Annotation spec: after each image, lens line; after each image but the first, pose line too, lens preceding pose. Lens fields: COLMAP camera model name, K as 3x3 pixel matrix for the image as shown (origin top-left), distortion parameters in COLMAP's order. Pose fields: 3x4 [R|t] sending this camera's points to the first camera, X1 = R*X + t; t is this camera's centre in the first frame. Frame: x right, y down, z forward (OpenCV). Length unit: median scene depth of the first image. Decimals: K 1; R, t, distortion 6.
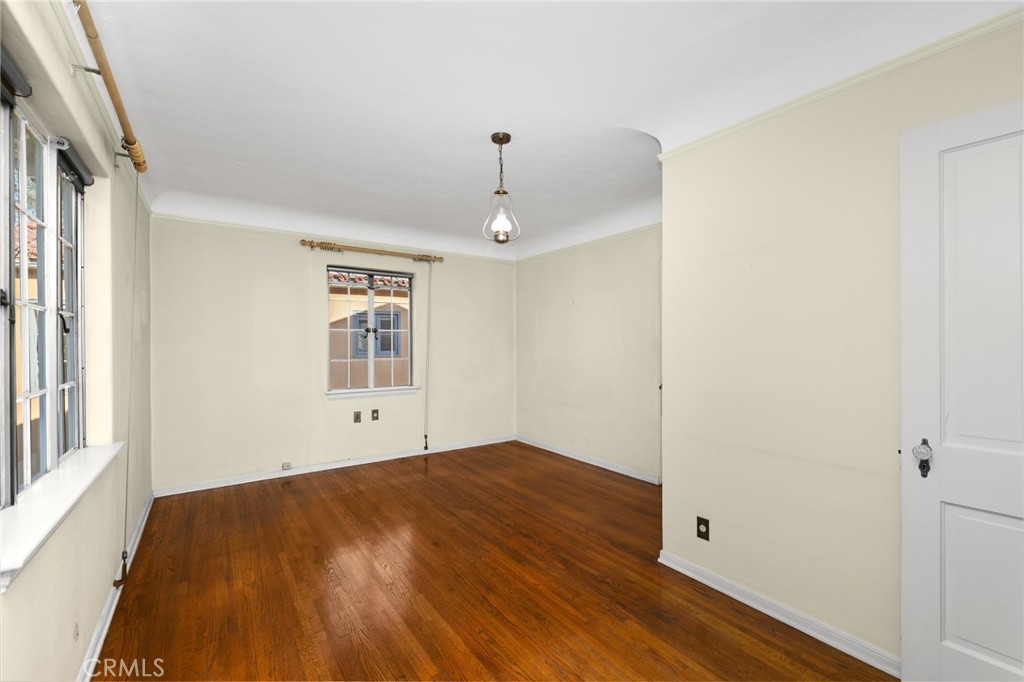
lens RADIAL K [[431.2, 0, 512.5], [0, 431.2, 344.3], [0, 0, 1]] dist [0.000221, 0.000209]
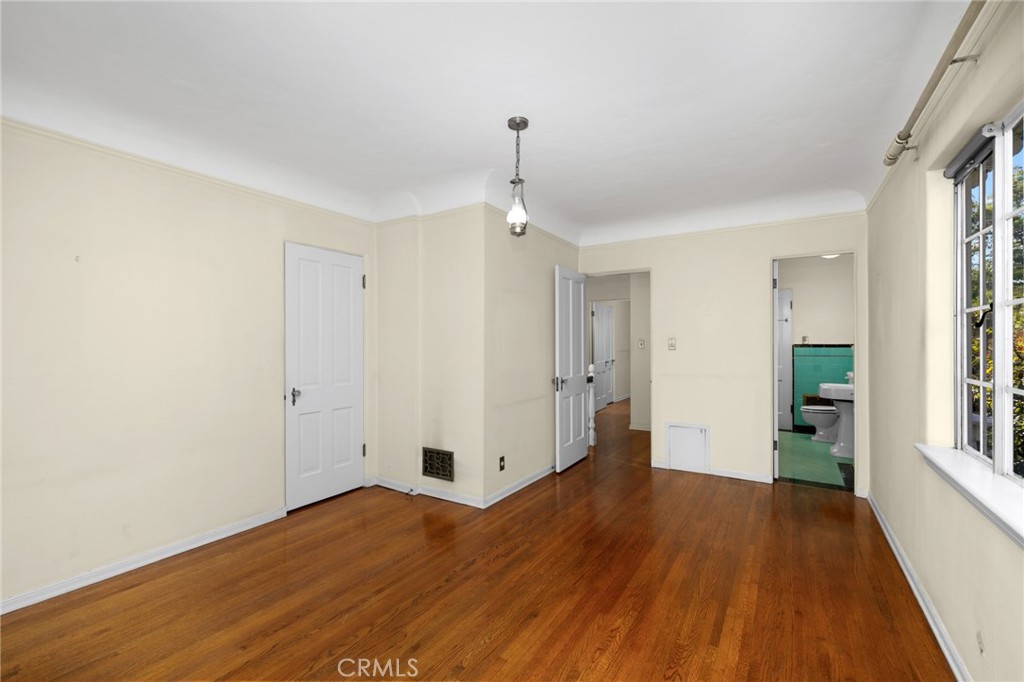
lens RADIAL K [[431.2, 0, 512.5], [0, 431.2, 344.3], [0, 0, 1]] dist [0.000221, 0.000209]
pose [[-0.378847, 0.002321, 0.925456, -0.883311], [0.005484, 0.999985, -0.000263, 0.000288], [-0.925443, 0.004975, -0.378854, 1.363818]]
